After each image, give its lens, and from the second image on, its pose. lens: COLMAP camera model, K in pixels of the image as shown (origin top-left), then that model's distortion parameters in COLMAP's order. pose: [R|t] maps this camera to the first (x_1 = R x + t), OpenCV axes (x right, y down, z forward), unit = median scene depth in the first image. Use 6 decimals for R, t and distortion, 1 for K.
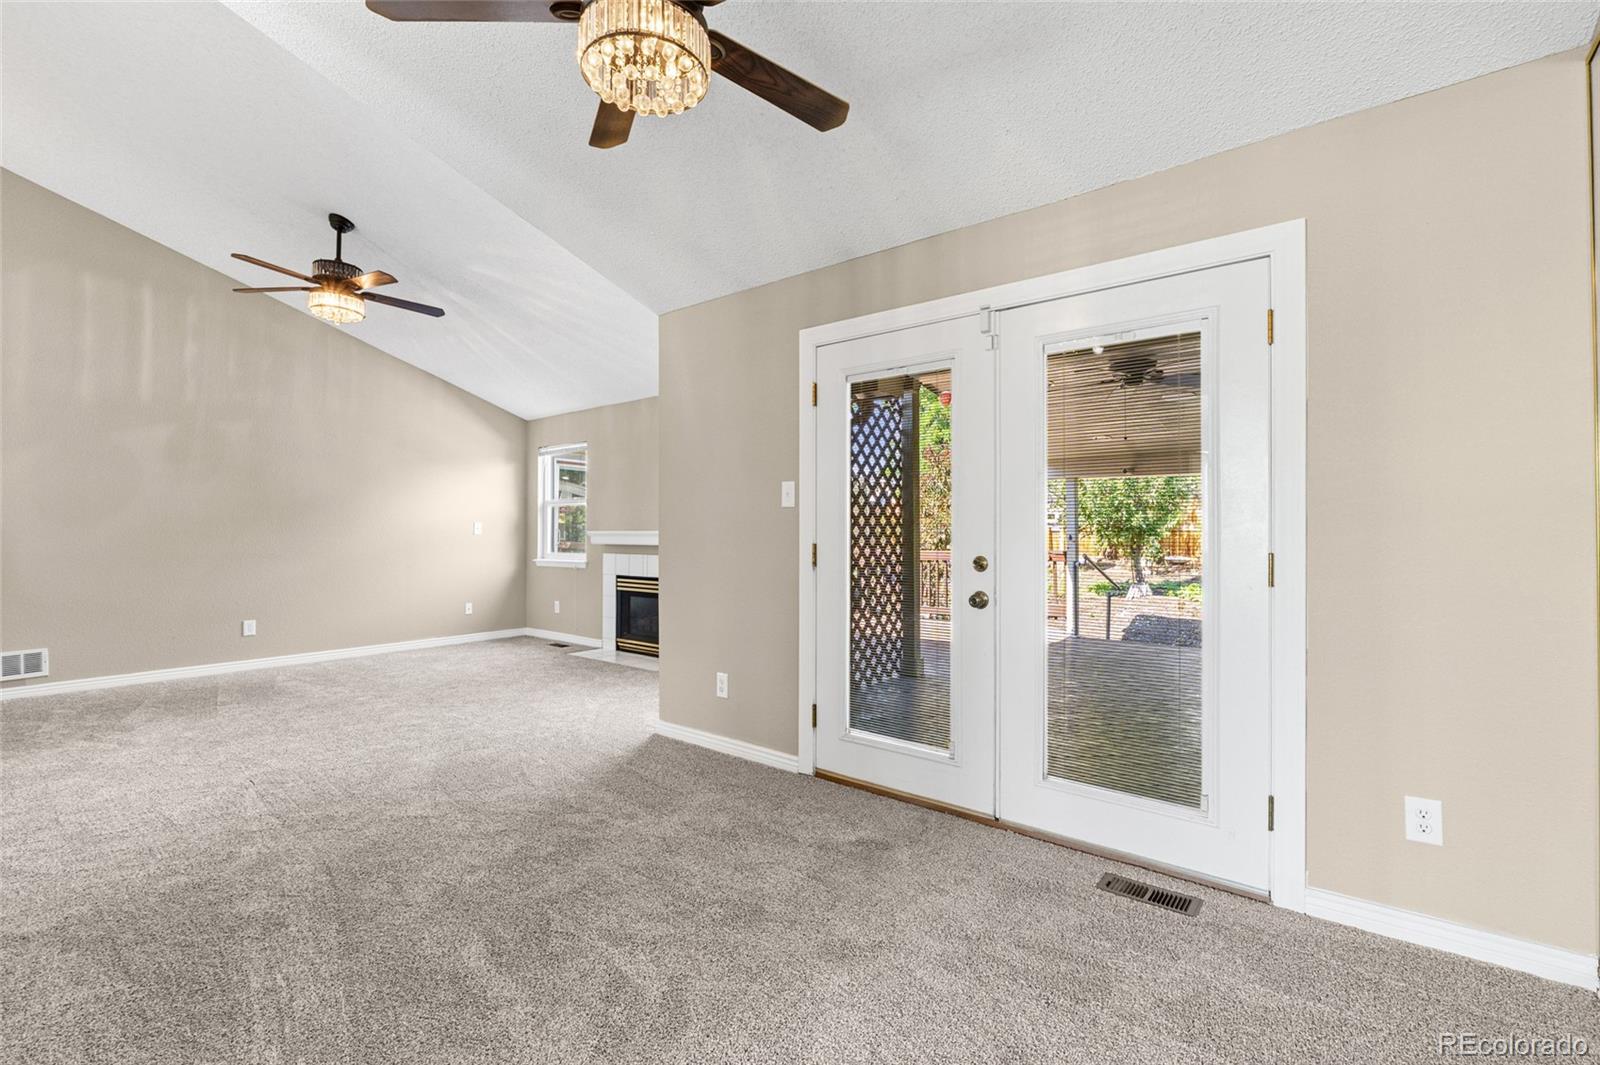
lens RADIAL K [[697.2, 0, 778.6], [0, 697.2, 524.7], [0, 0, 1]] dist [0.000738, -0.000176]
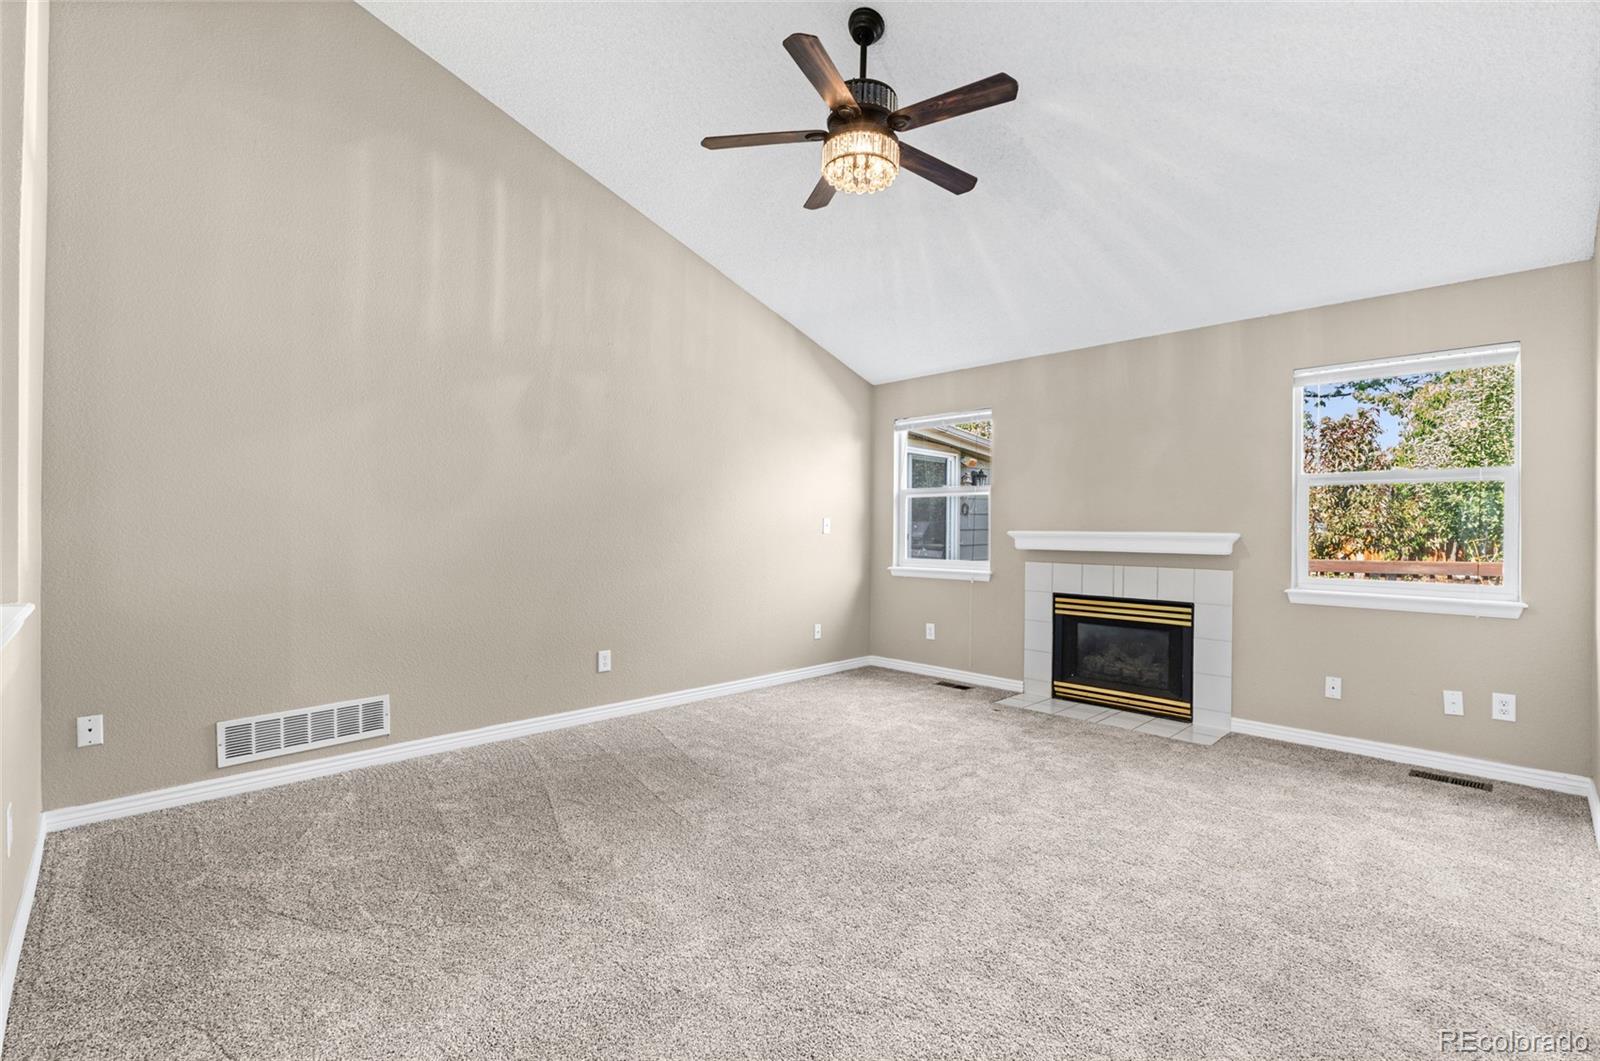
lens RADIAL K [[705.7, 0, 800.0], [0, 705.7, 530.5], [0, 0, 1]] dist [-0.002919, -0.000212]
pose [[0.994729, 0.009440, -0.102099, -0.422032], [-0.008406, 0.999909, 0.010553, 0.002850], [0.102190, -0.009639, 0.994718, 0.256958]]
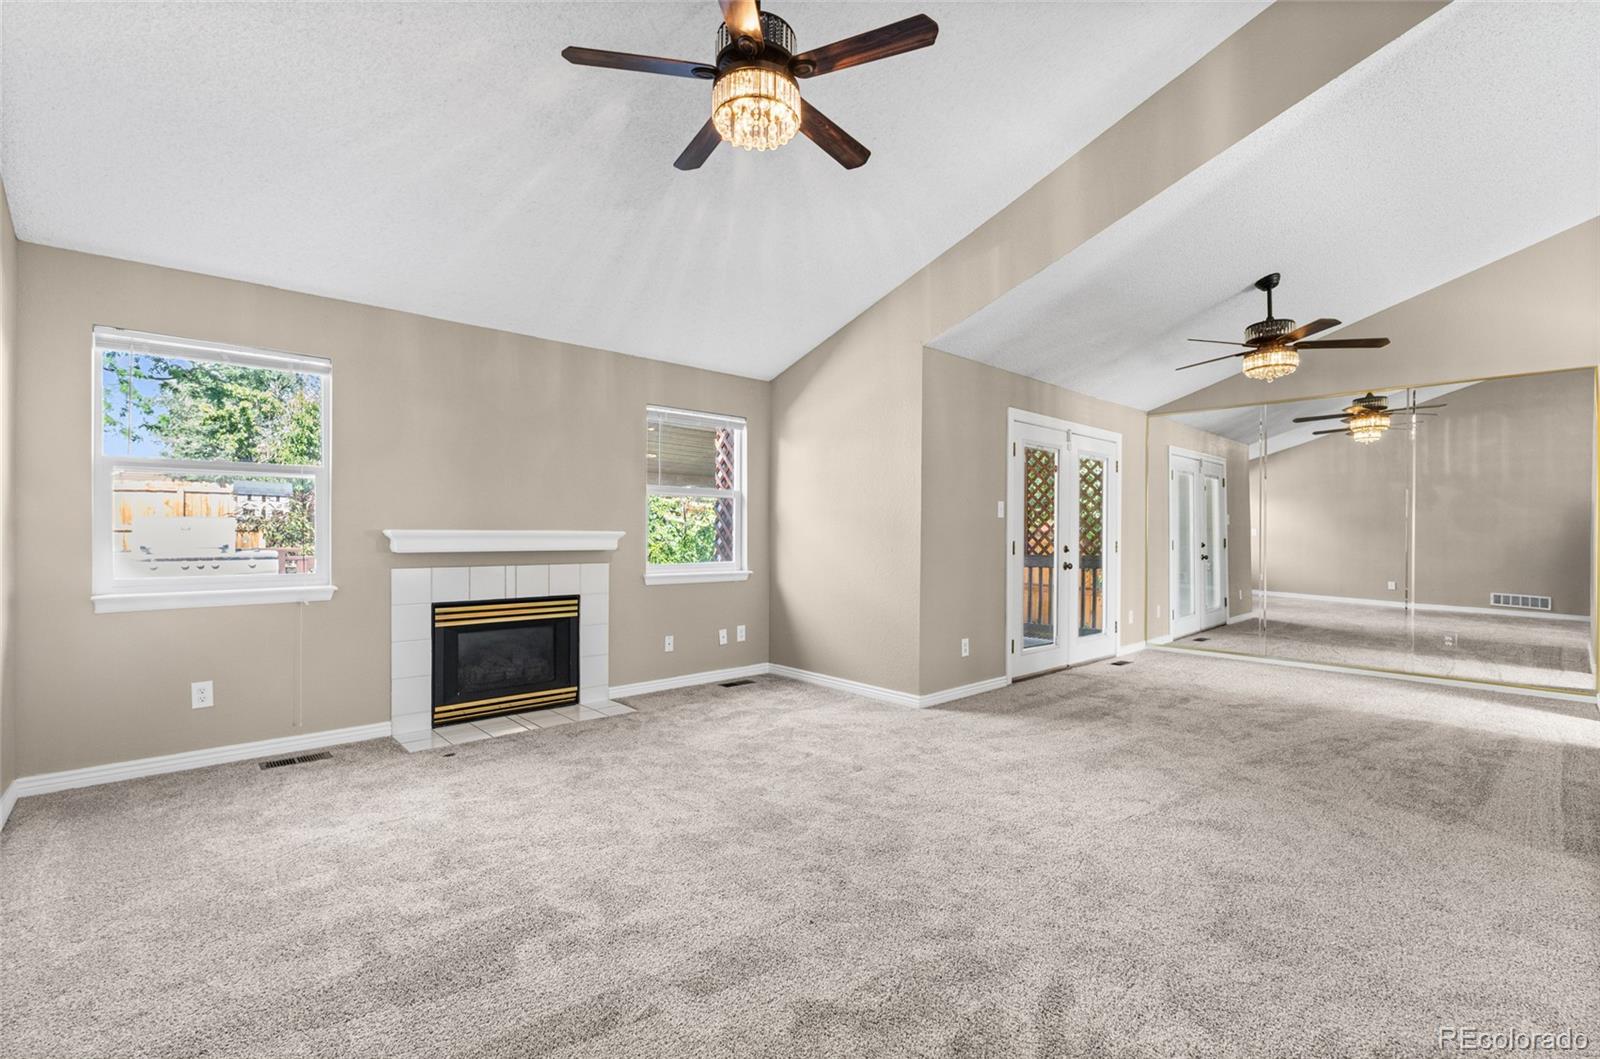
lens RADIAL K [[705.7, 0, 800.0], [0, 705.7, 529.5], [0, 0, 1]] dist [-0.002919, -0.000212]
pose [[0.143328, 0.006623, 0.989653, -0.797601], [-0.014135, 0.999889, -0.004644, 0.007107], [-0.989574, -0.013323, 0.143406, 0.606640]]
